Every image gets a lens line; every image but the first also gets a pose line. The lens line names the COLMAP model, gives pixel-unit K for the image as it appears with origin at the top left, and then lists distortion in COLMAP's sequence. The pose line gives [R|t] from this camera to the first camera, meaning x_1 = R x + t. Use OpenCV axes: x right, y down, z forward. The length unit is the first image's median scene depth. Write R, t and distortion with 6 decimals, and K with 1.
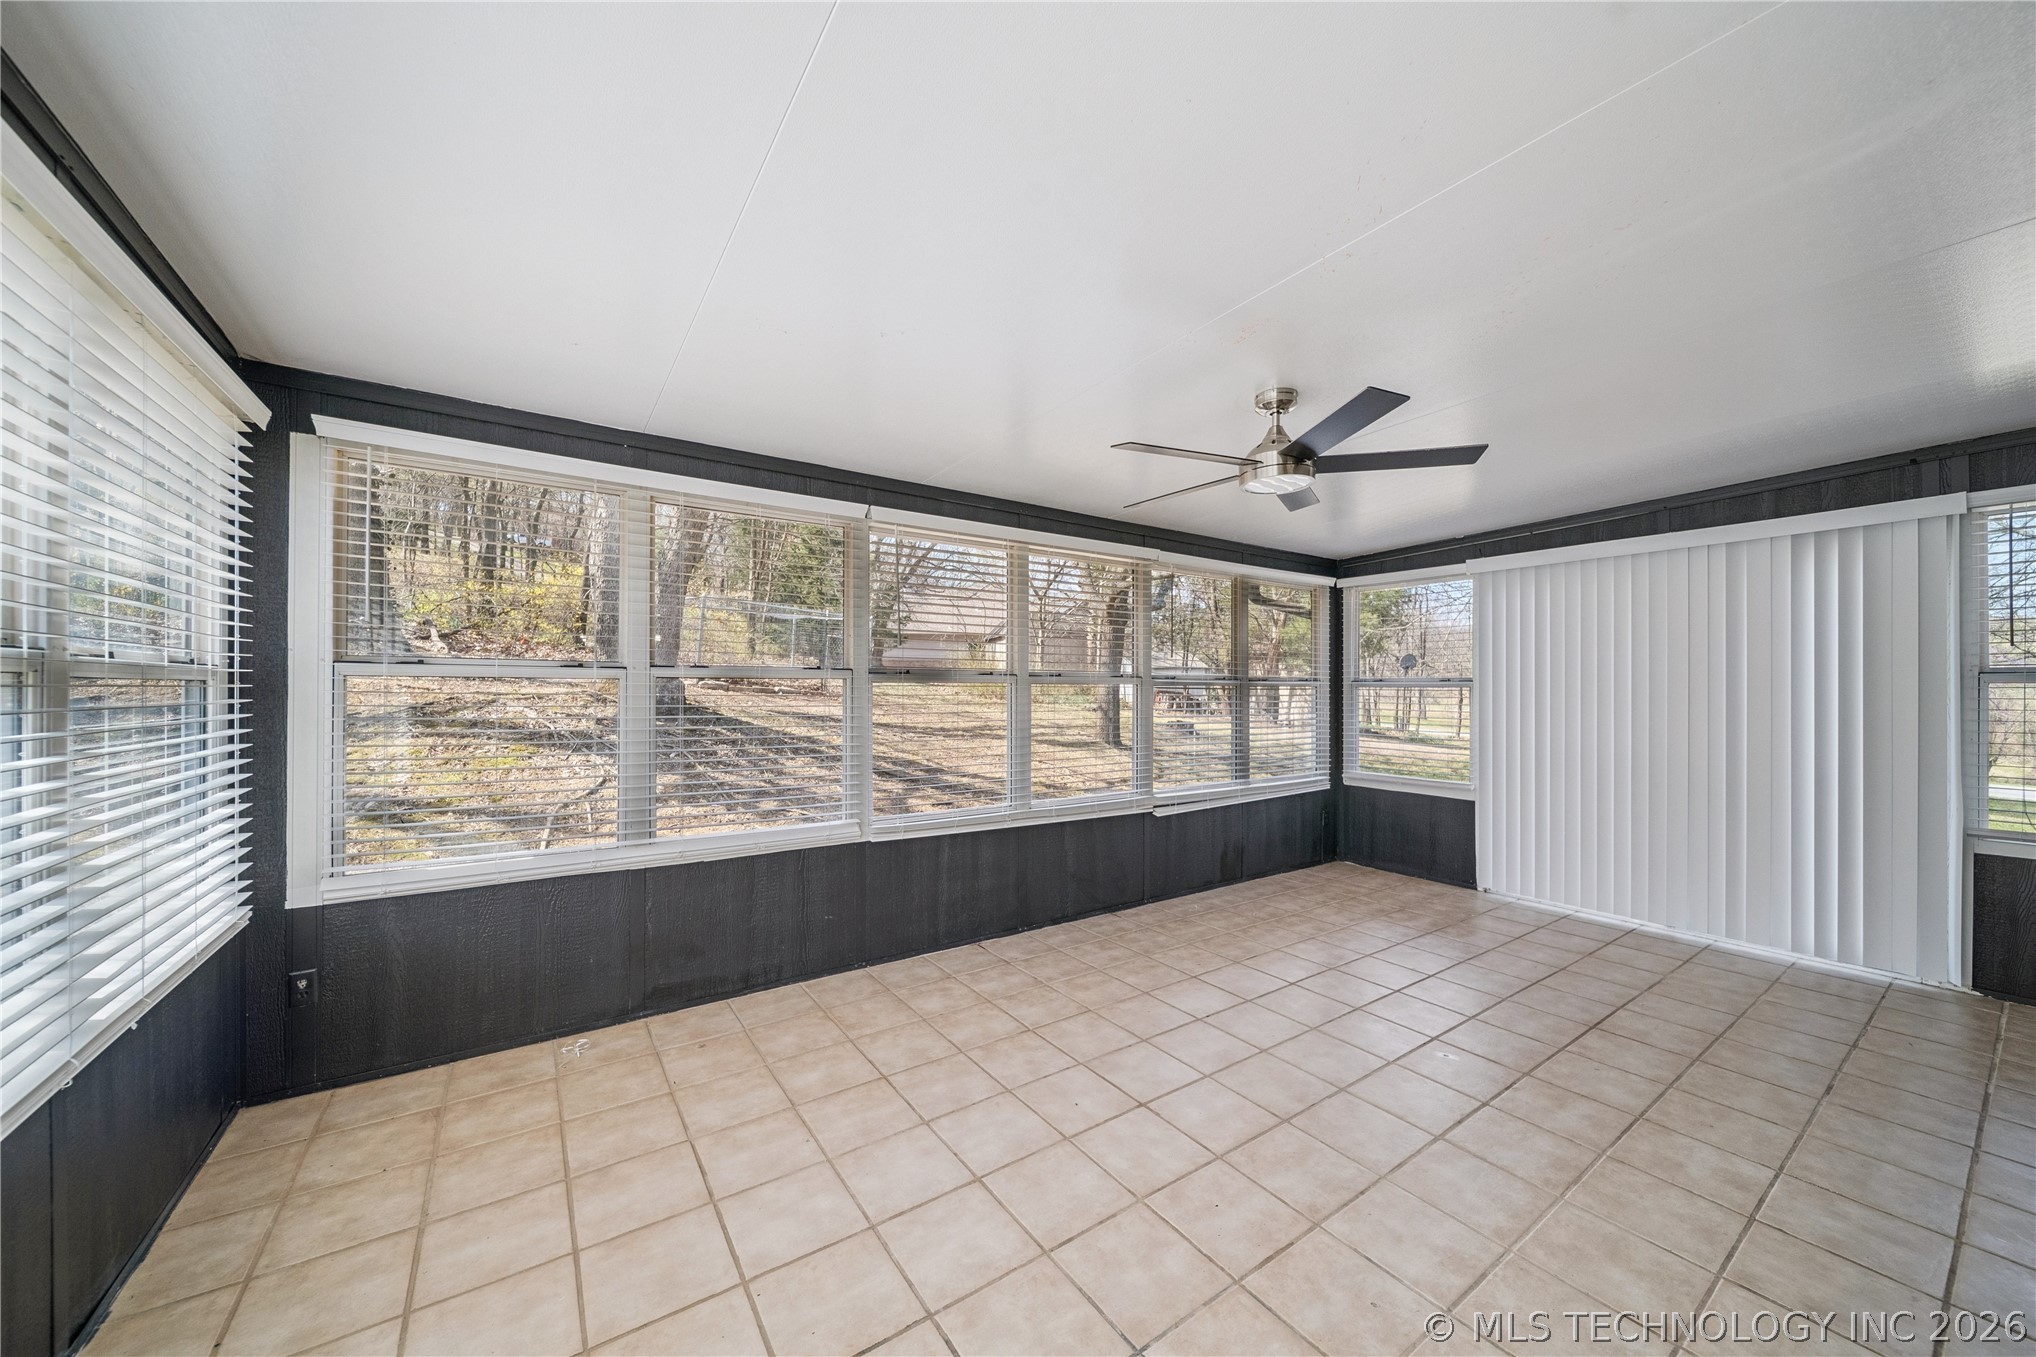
lens RADIAL K [[727.3, 0, 1017.8], [0, 727.3, 693.9], [0, 0, 1]] dist [-0.002913, -0.000443]
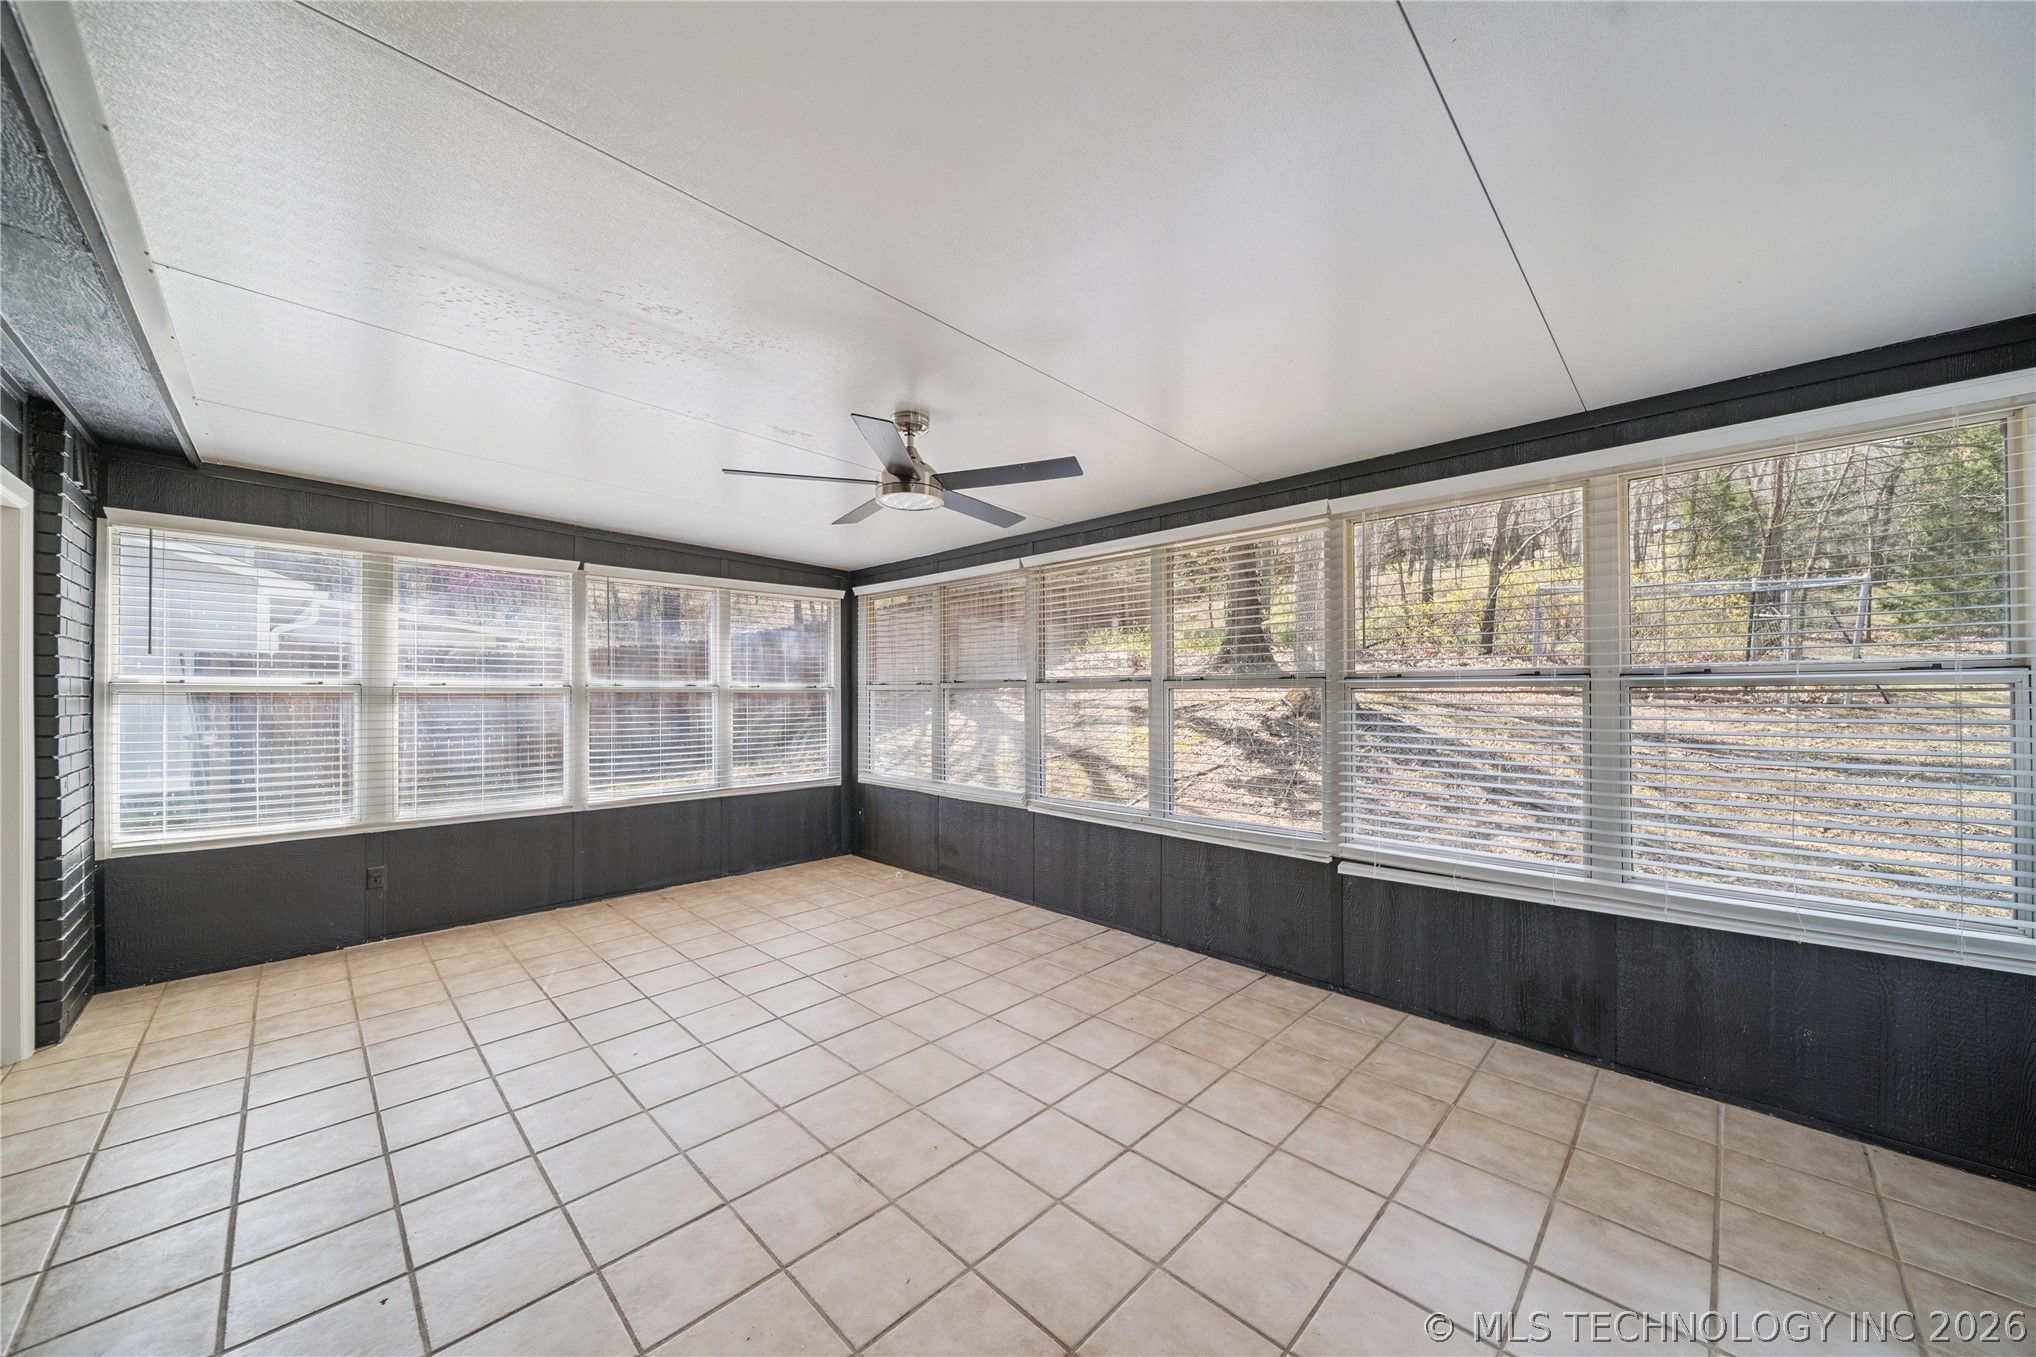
lens RADIAL K [[727.3, 0, 1017.8], [0, 727.3, 693.9], [0, 0, 1]] dist [-0.002913, -0.000443]
pose [[0.186262, -0.003145, -0.982495, 1.112358], [-0.008275, 0.999954, -0.004770, 0.000017], [0.982465, 0.009019, 0.186228, 0.748114]]
